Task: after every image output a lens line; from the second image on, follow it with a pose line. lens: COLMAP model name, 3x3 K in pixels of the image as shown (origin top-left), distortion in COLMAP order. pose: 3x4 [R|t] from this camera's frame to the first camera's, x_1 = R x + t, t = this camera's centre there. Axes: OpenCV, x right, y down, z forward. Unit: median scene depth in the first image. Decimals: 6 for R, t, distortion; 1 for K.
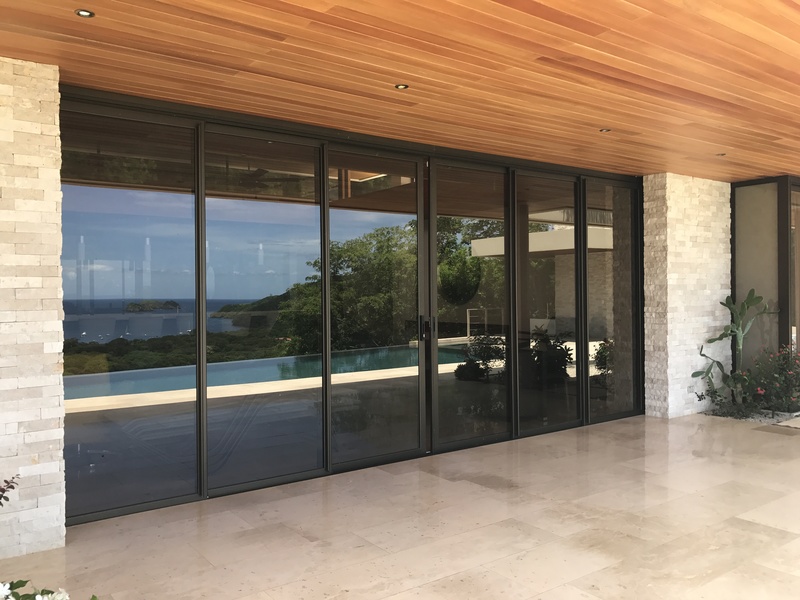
lens RADIAL K [[660.5, 0, 395.8], [0, 660.5, 295.0], [0, 0, 1]] dist [0.016927, -0.013129]
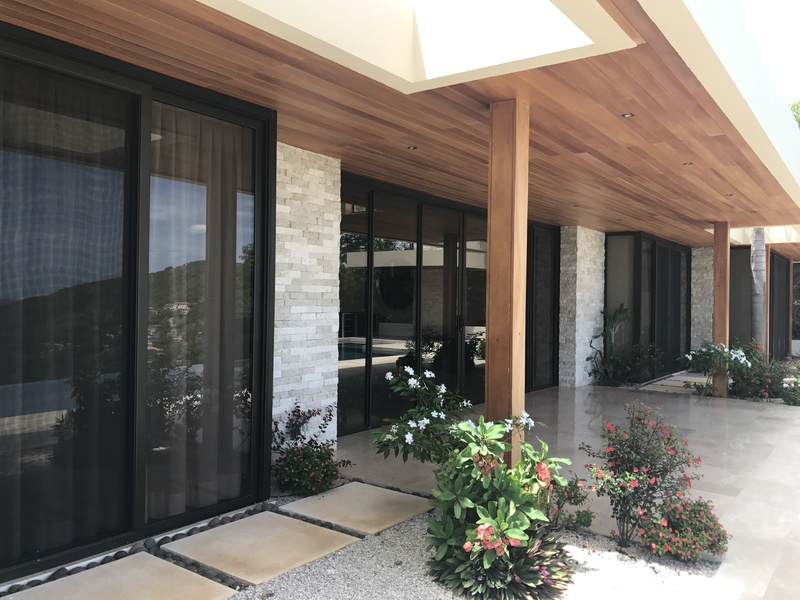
lens RADIAL K [[660.5, 0, 395.8], [0, 660.5, 295.0], [0, 0, 1]] dist [0.016927, -0.013129]
pose [[0.951331, 0.028394, 0.306859, -0.437736], [-0.024873, 0.999572, -0.015379, 0.007983], [-0.307165, 0.006998, 0.951631, -0.308582]]
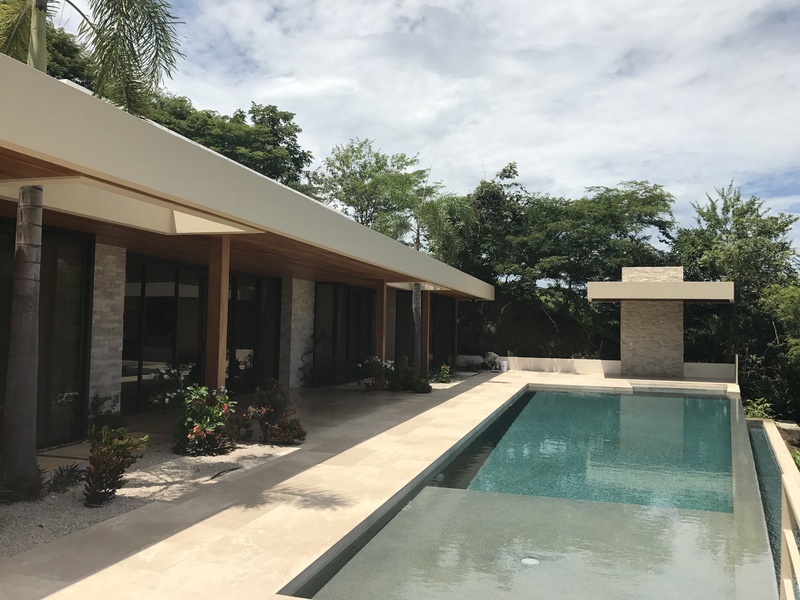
lens RADIAL K [[660.5, 0, 395.8], [0, 660.5, 295.0], [0, 0, 1]] dist [0.016927, -0.013129]
pose [[0.792571, 0.053783, 0.607403, -0.645151], [-0.023818, 0.998073, -0.057296, -0.007617], [-0.609314, 0.030944, 0.792325, -0.946114]]
